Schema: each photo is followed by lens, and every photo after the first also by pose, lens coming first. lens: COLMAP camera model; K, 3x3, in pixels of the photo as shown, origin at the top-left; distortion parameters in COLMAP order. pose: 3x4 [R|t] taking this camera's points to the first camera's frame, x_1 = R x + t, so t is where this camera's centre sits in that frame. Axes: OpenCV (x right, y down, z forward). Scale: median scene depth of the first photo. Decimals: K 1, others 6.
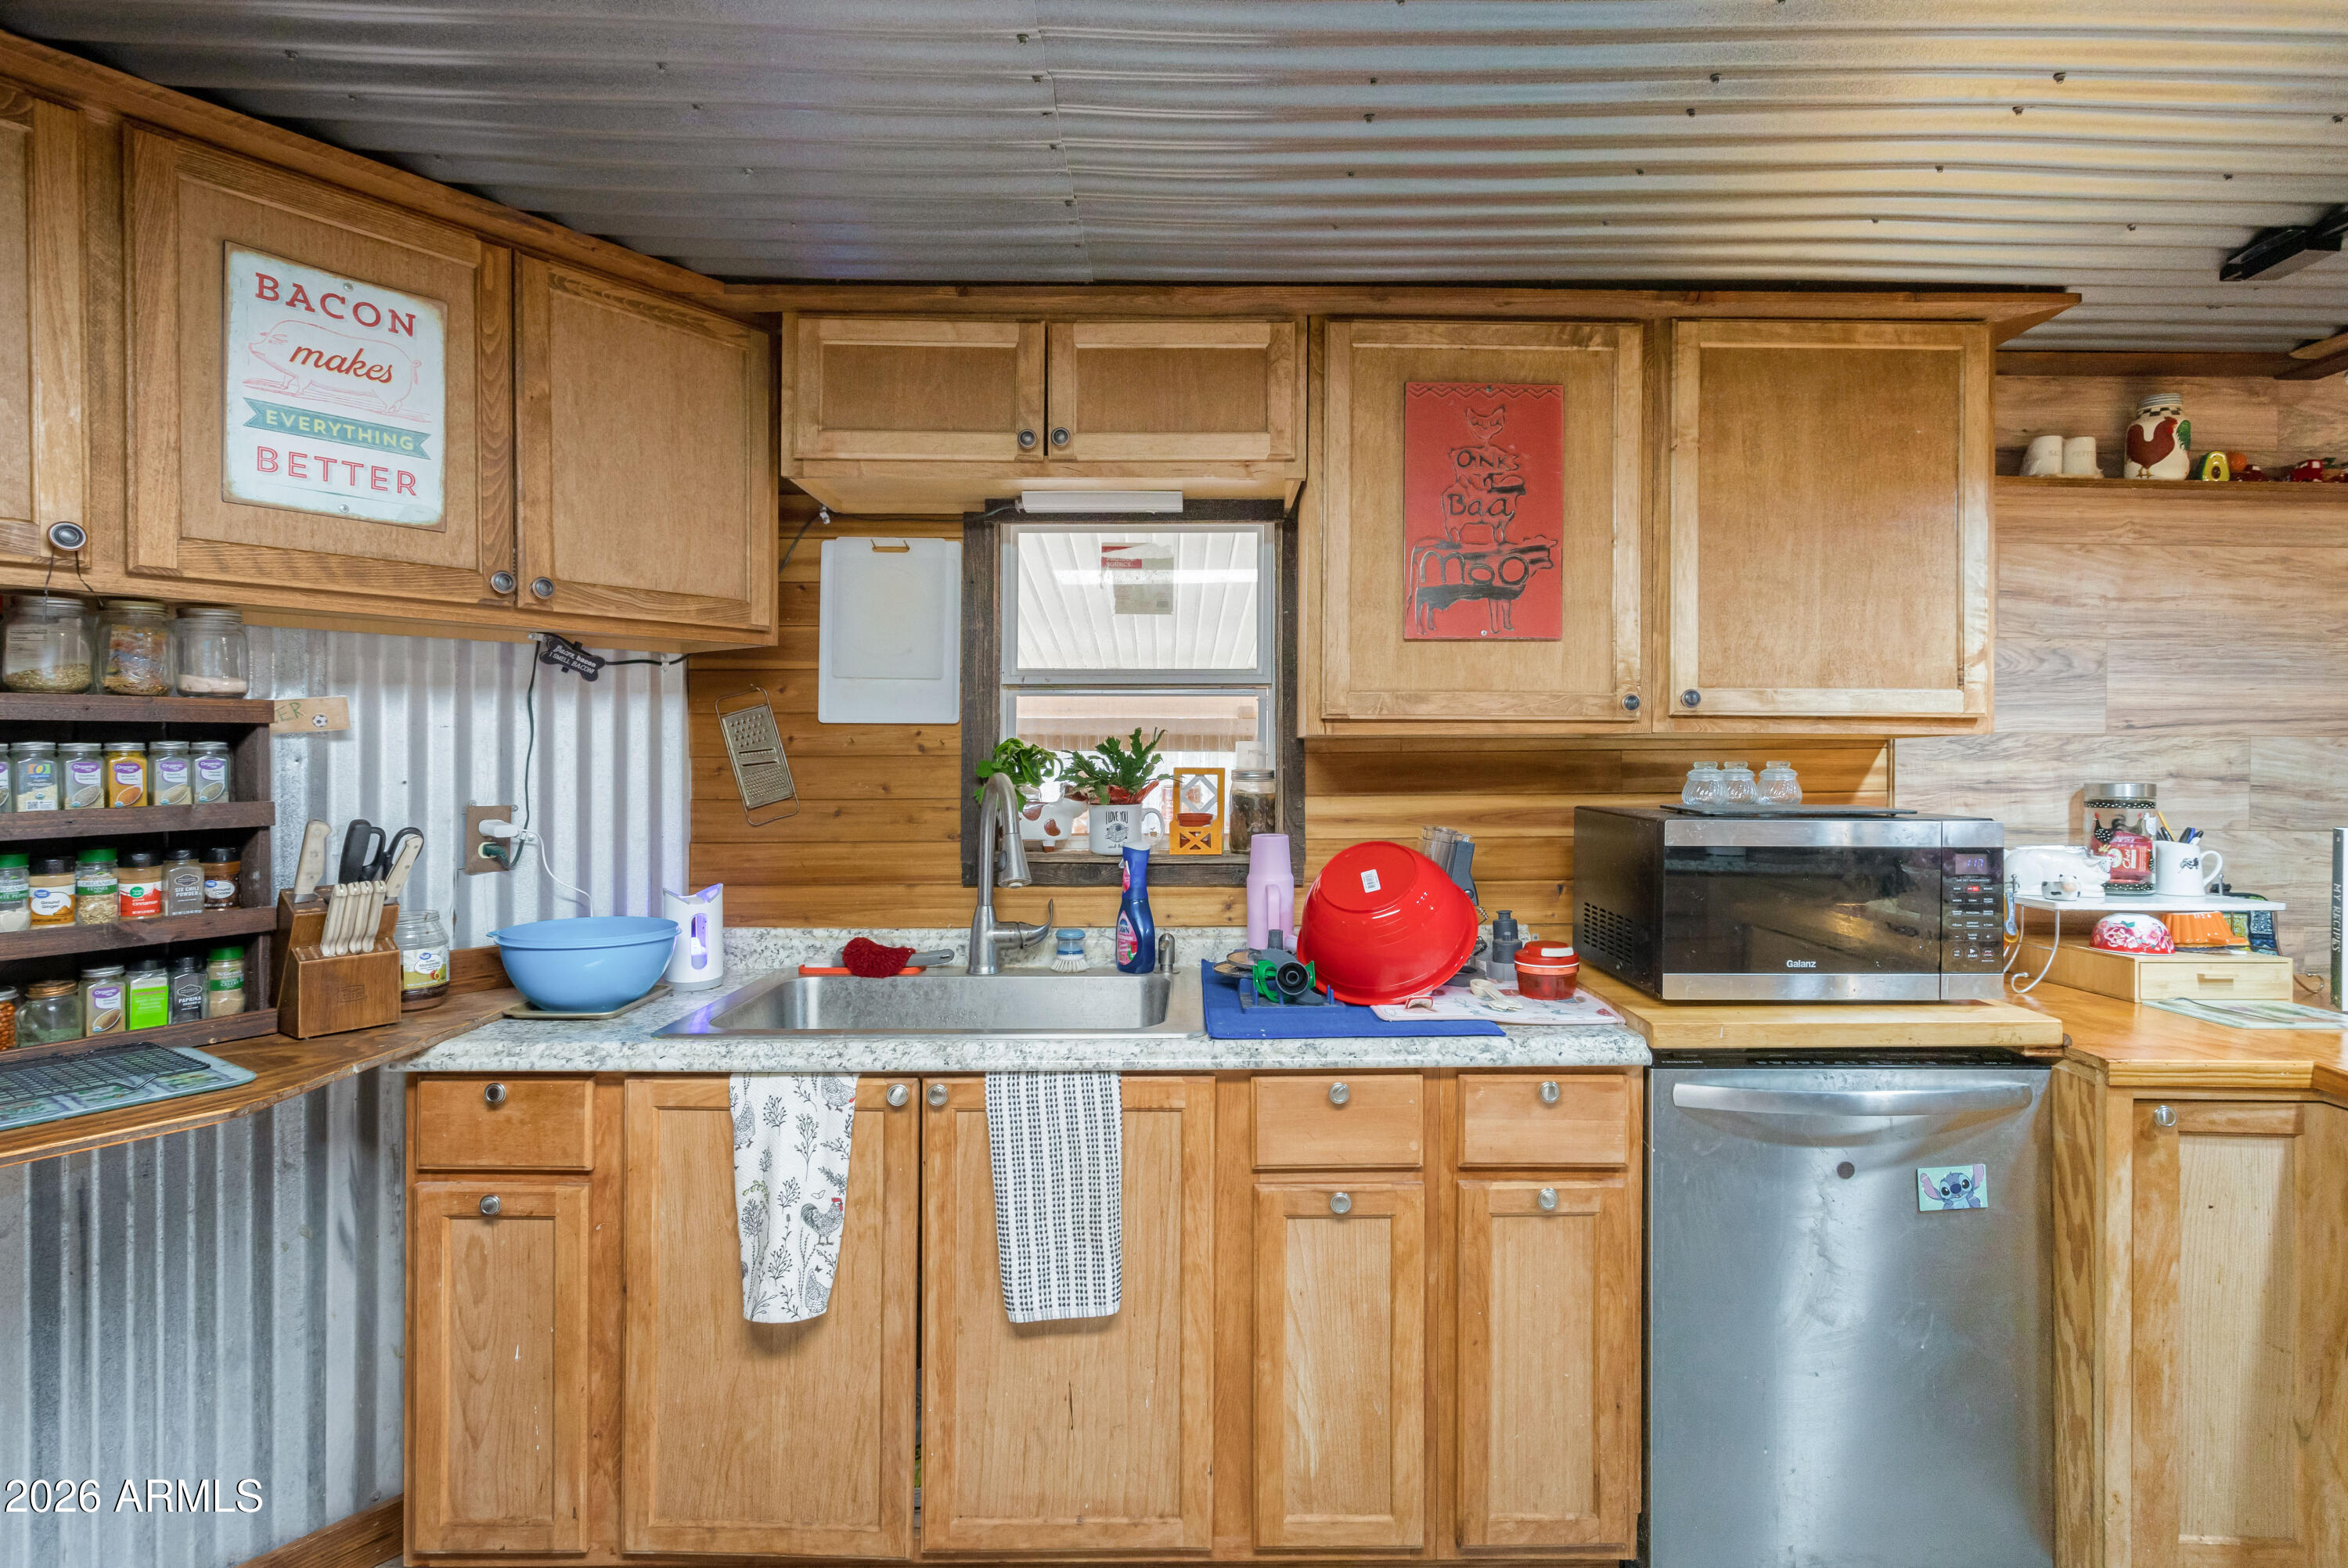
lens RADIAL K [[1142.3, 0, 1175.5], [0, 1142.3, 761.3], [0, 0, 1]] dist [0.004840, 0.001401]
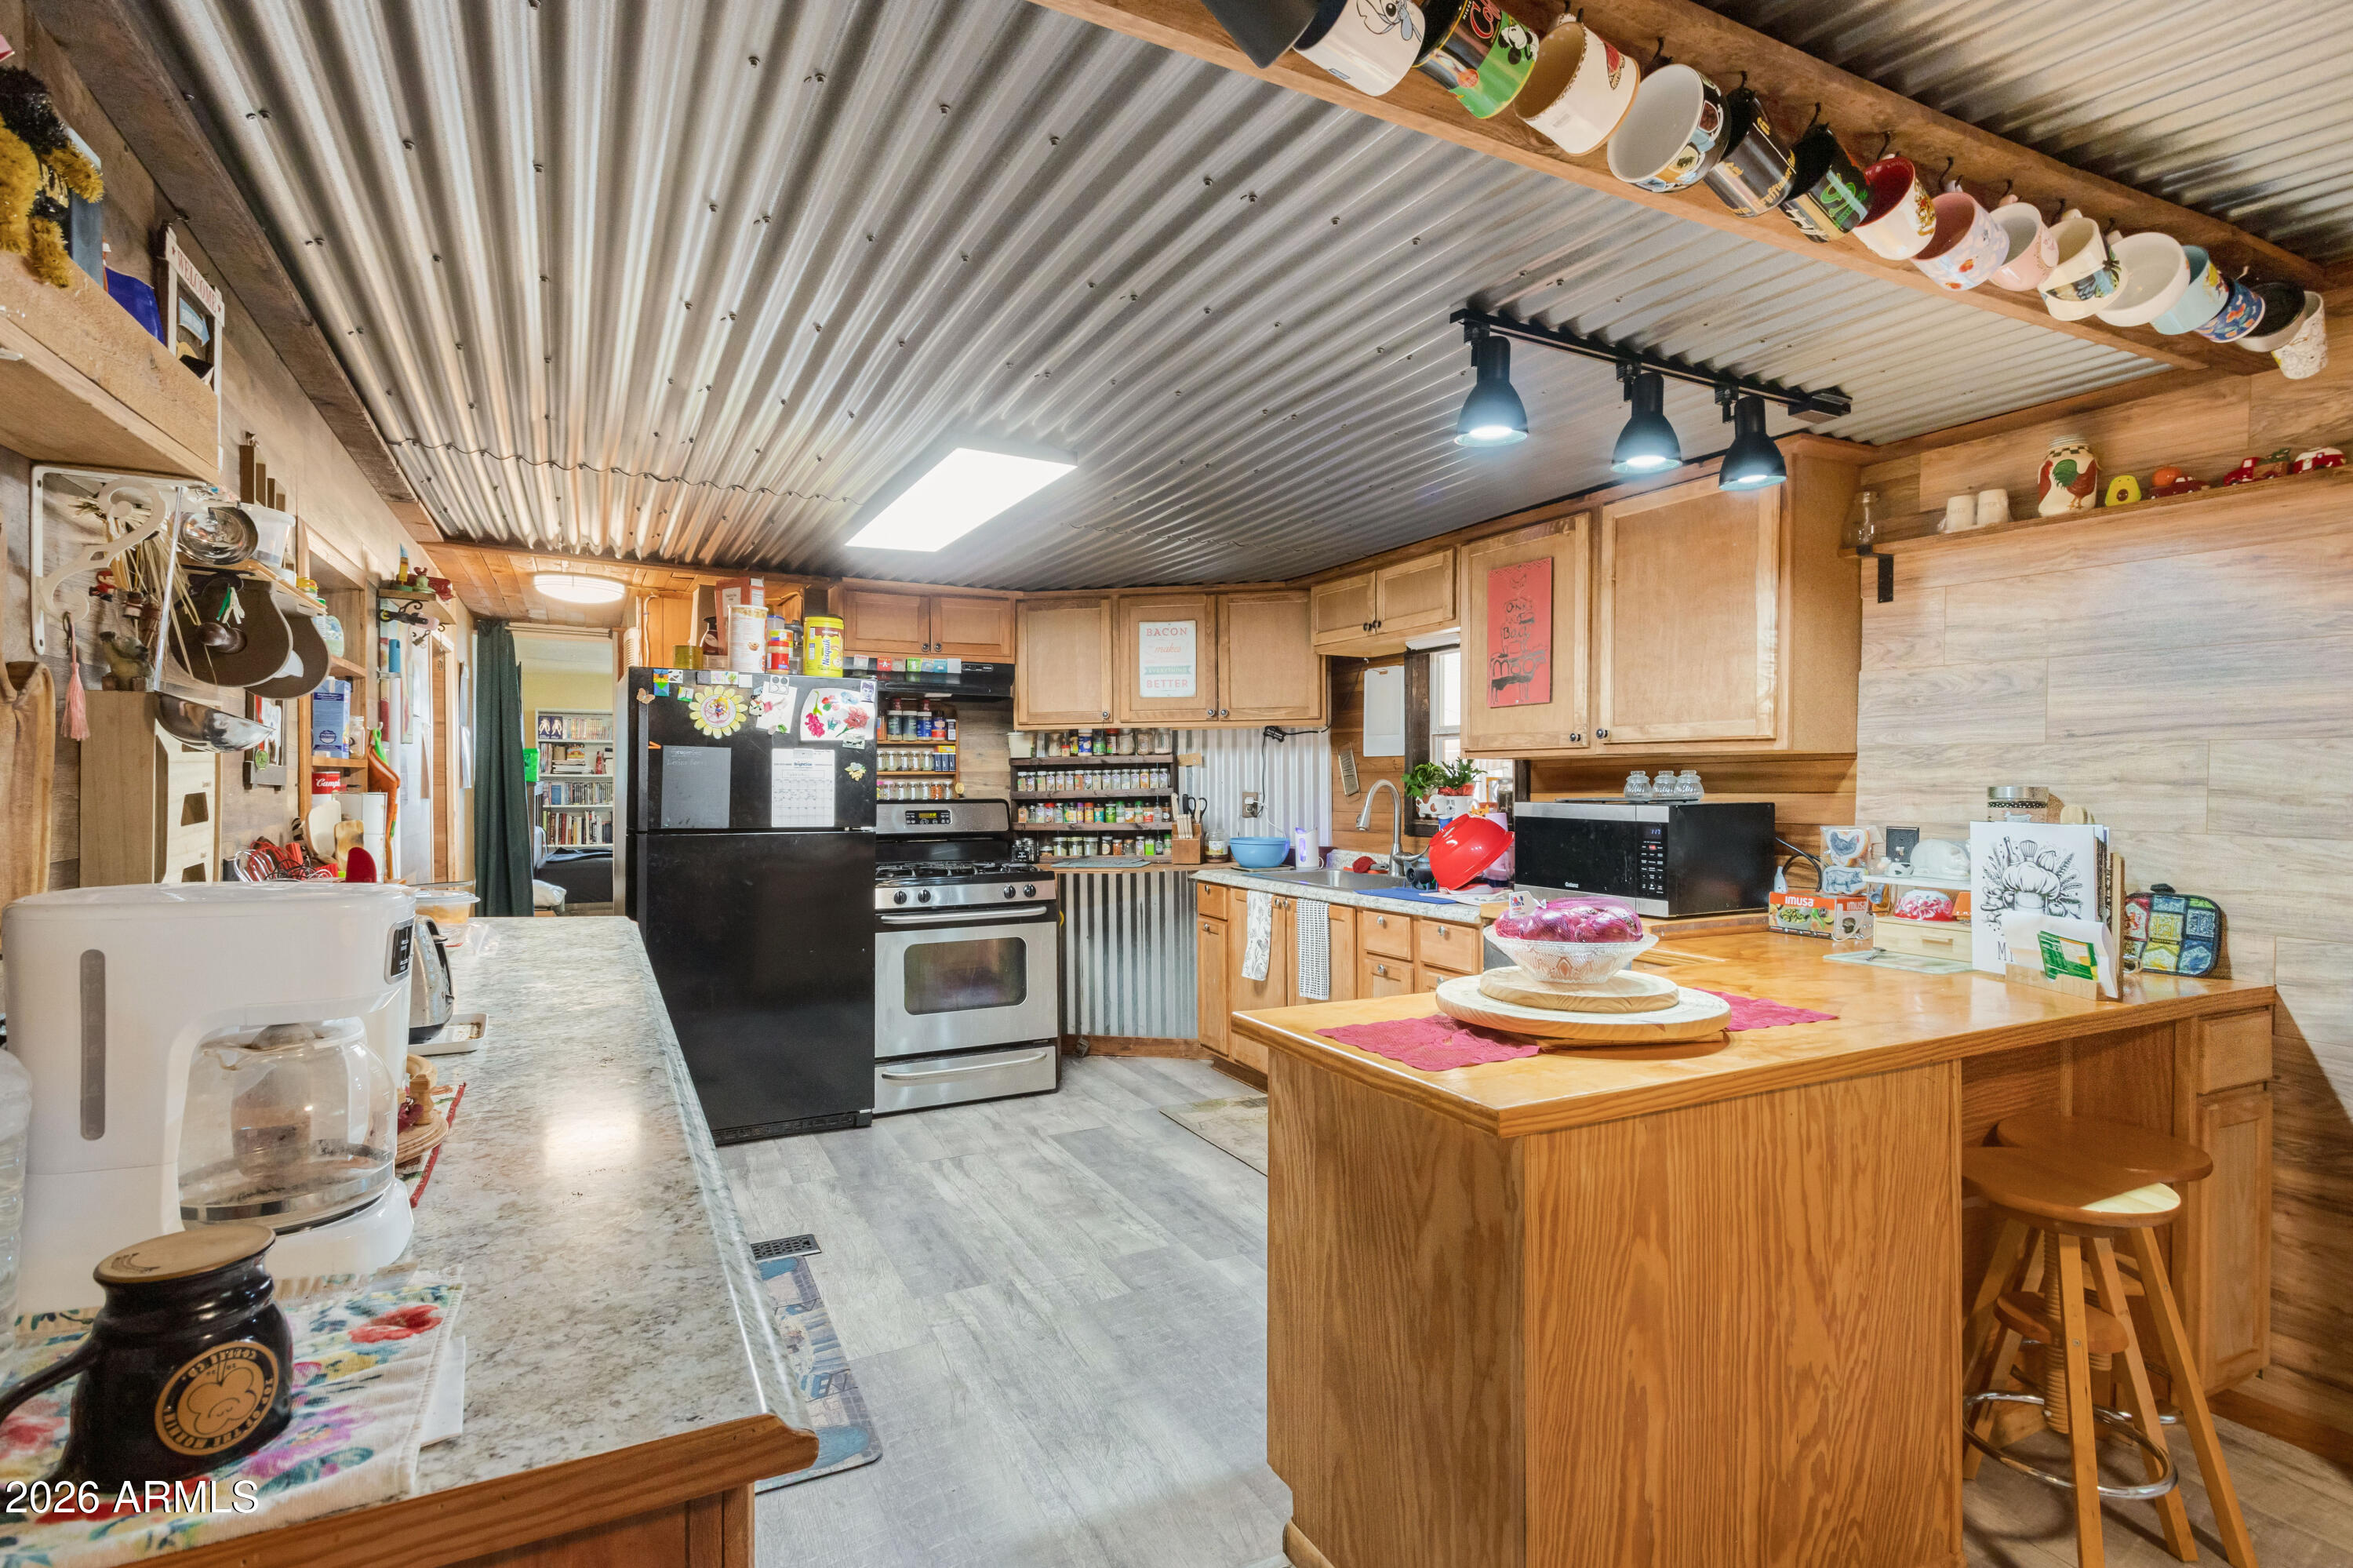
lens RADIAL K [[1145.0, 0, 1167.6], [0, 1145.0, 784.9], [0, 0, 1]] dist [0.004840, 0.001401]
pose [[0.431793, 0.001777, -0.901971, 1.482946], [-0.000783, 0.999998, 0.001595, 0.016375], [0.901972, 0.000017, 0.431794, -0.260543]]
